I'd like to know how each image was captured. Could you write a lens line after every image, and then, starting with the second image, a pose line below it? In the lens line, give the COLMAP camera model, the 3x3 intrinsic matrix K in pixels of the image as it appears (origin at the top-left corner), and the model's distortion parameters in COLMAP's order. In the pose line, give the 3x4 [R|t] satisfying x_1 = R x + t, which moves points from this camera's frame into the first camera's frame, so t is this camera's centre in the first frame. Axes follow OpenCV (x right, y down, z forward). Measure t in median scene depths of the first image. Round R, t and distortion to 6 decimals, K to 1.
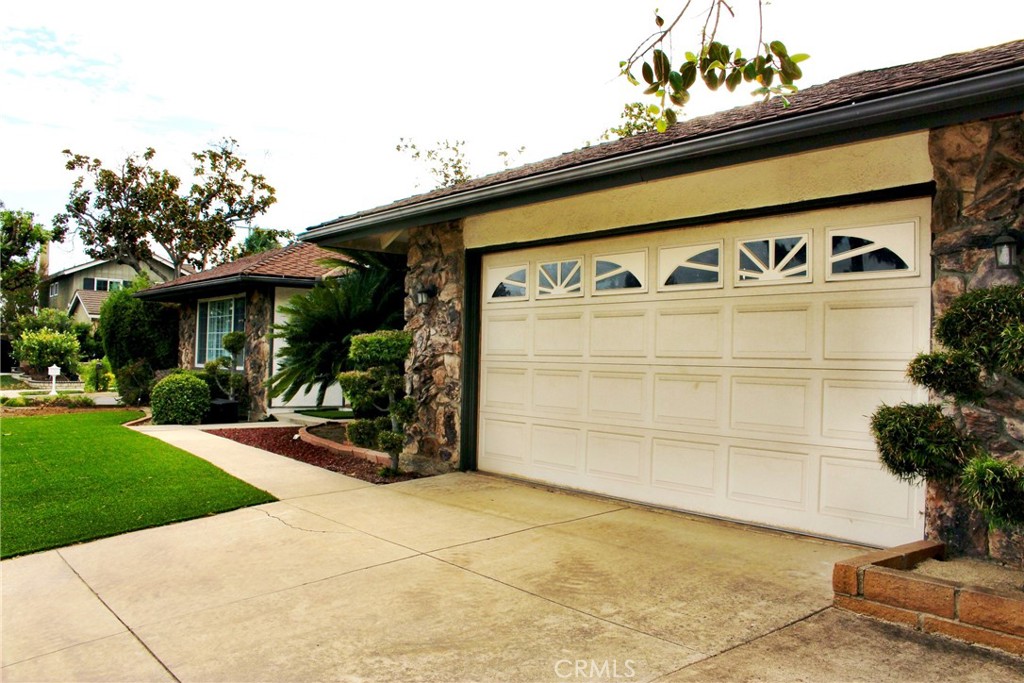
lens RADIAL K [[850.4, 0, 512.9], [0, 850.4, 343.5], [0, 0, 1]] dist [-0.139663, 0.089014]
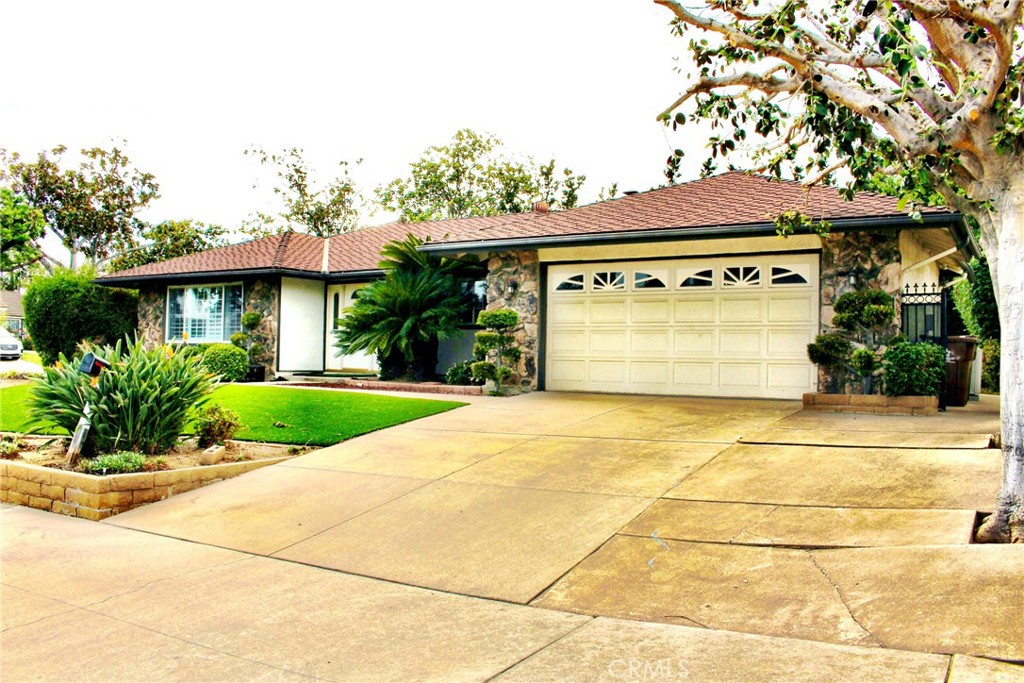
lens RADIAL K [[850.4, 0, 513.9], [0, 850.4, 349.6], [0, 0, 1]] dist [-0.139663, 0.089014]
pose [[0.941047, -0.003521, 0.338257, -0.683230], [-0.001750, 0.999882, 0.015277, 0.040198], [-0.338271, -0.014968, 0.940930, -0.596543]]
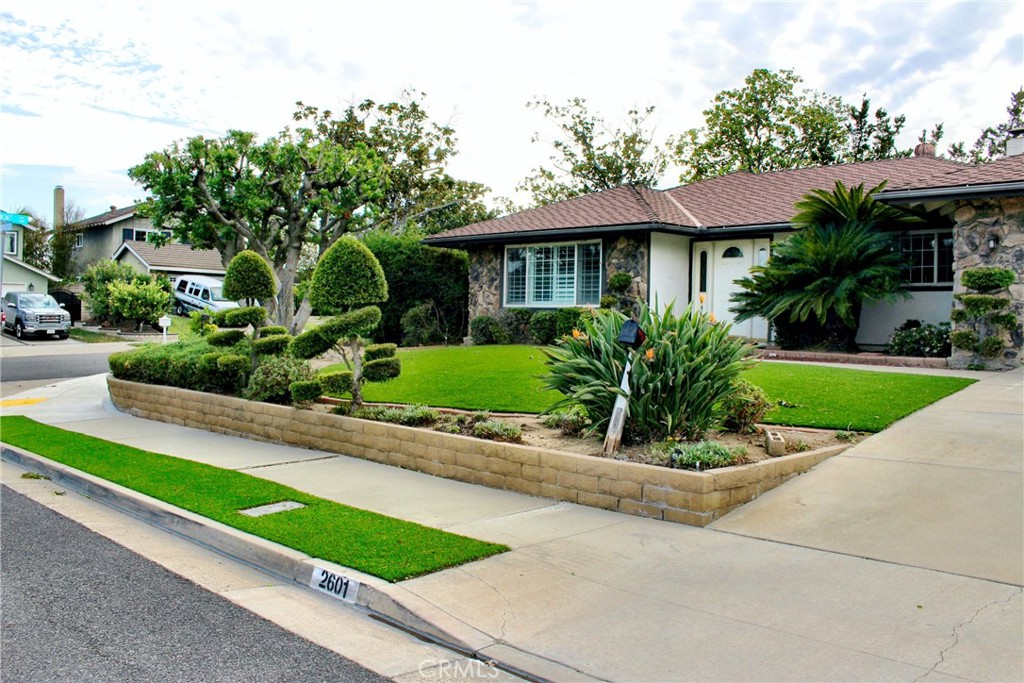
lens RADIAL K [[886.3, 0, 512.0], [0, 886.3, 340.4], [0, 0, 1]] dist [-0.139288, 0.084828]
pose [[0.993826, -0.008068, 0.110652, -1.079614], [0.003078, 0.998973, 0.045199, 0.040955], [-0.110903, -0.044580, 0.992831, -0.332587]]
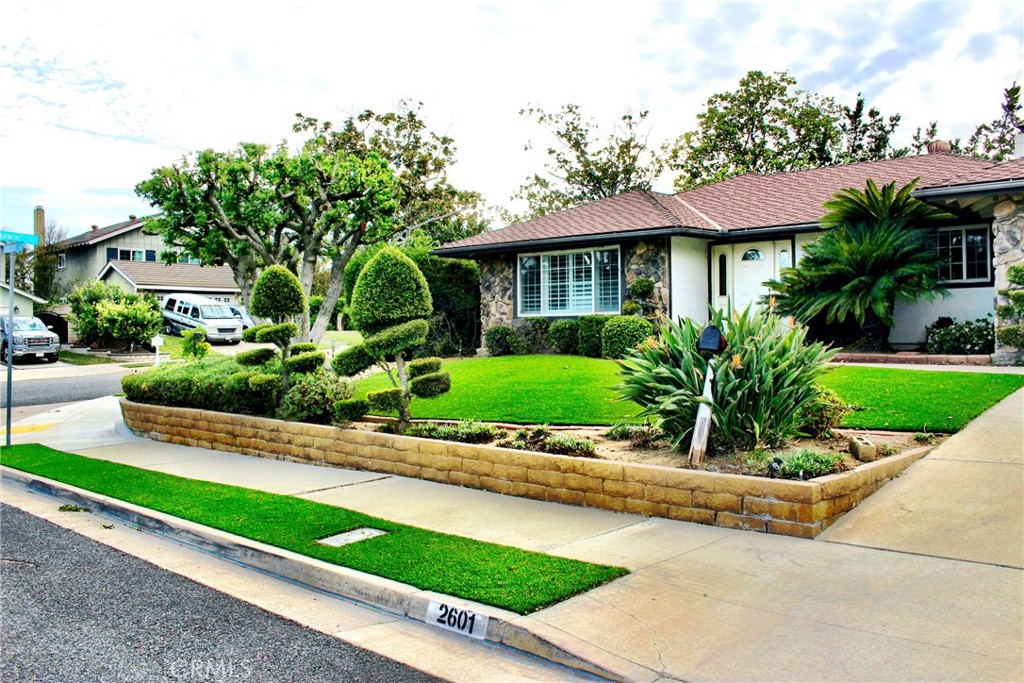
lens RADIAL K [[886.3, 0, 510.2], [0, 886.3, 339.1], [0, 0, 1]] dist [-0.139288, 0.084828]
pose [[0.990306, -0.035786, 0.134214, -1.180241], [0.031558, 0.998940, 0.033504, 0.038828], [-0.135271, -0.028943, 0.990386, -0.277833]]
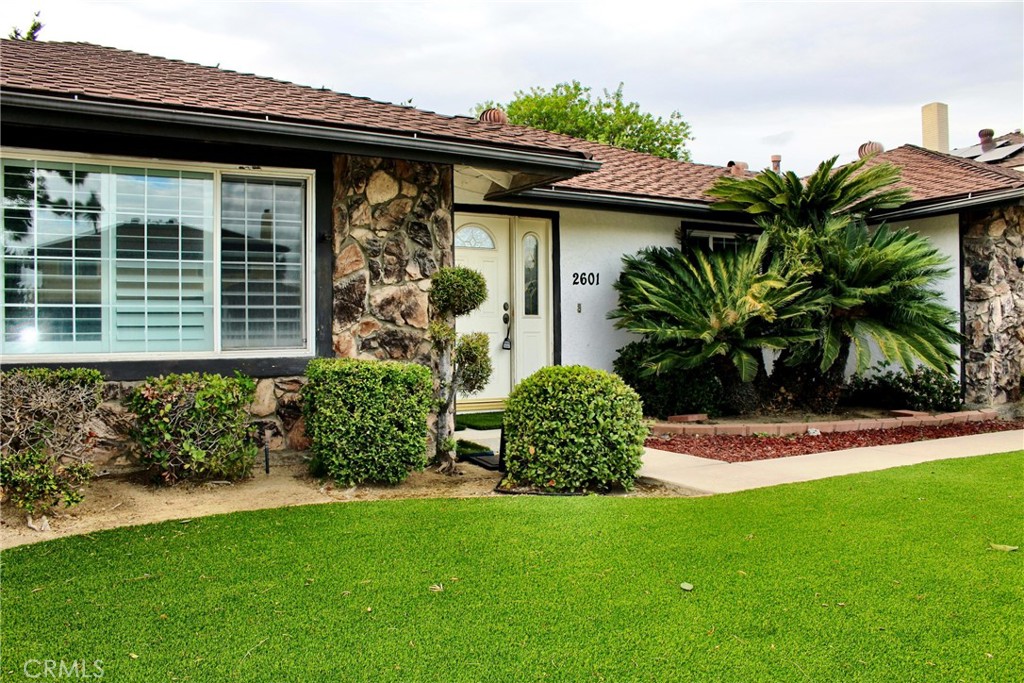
lens RADIAL K [[850.4, 0, 512.3], [0, 850.4, 340.9], [0, 0, 1]] dist [-0.139663, 0.089014]
pose [[0.161603, -0.038340, 0.986111, -1.356272], [-0.010770, 0.999117, 0.040611, 0.011177], [-0.986797, -0.017183, 0.161047, 1.574531]]
